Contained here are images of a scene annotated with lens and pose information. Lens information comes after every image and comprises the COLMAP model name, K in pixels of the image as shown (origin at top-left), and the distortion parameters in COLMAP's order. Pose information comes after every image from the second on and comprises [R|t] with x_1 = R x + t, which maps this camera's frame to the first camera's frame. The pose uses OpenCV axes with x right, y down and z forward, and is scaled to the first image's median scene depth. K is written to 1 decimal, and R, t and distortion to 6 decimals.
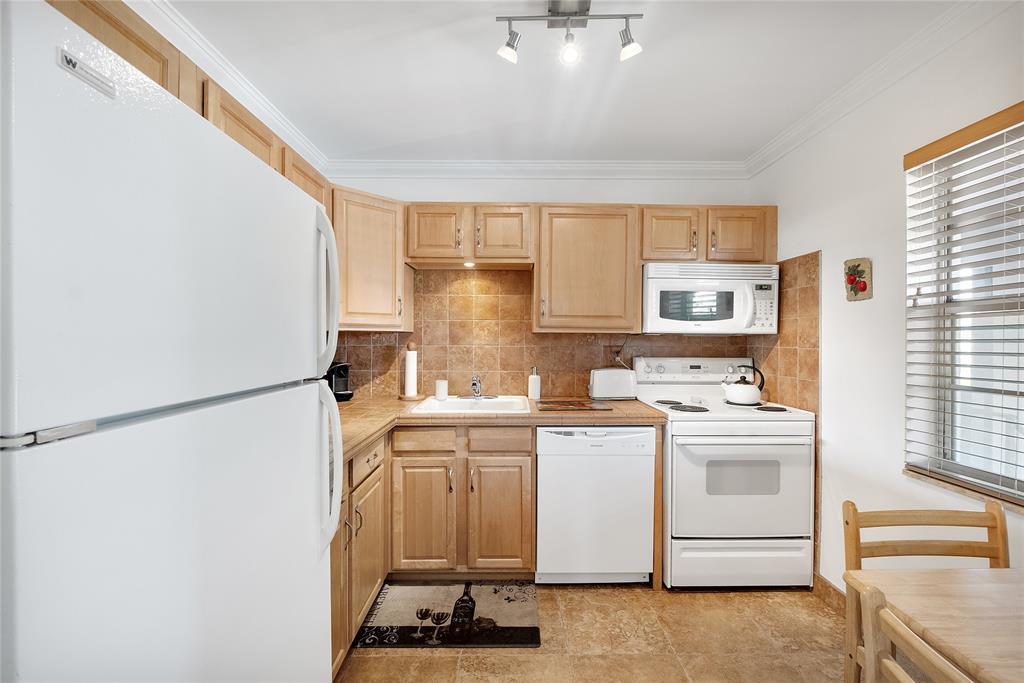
lens RADIAL K [[435.9, 0, 517.1], [0, 435.9, 337.3], [0, 0, 1]] dist [-0.002789, -0.000535]
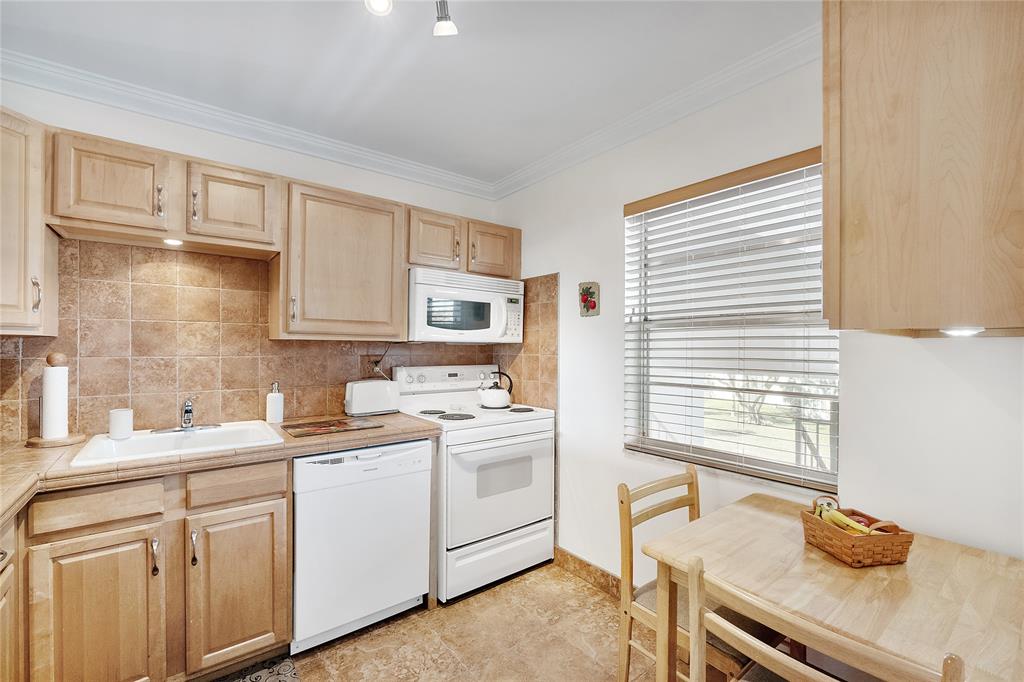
lens RADIAL K [[433.5, 0, 511.4], [0, 433.5, 346.5], [0, 0, 1]] dist [-0.005379, -0.000382]
pose [[0.797502, 0.000524, 0.603316, -0.113805], [-0.002675, 0.999993, 0.002667, -0.001504], [-0.603310, -0.003741, 0.797498, 0.134172]]
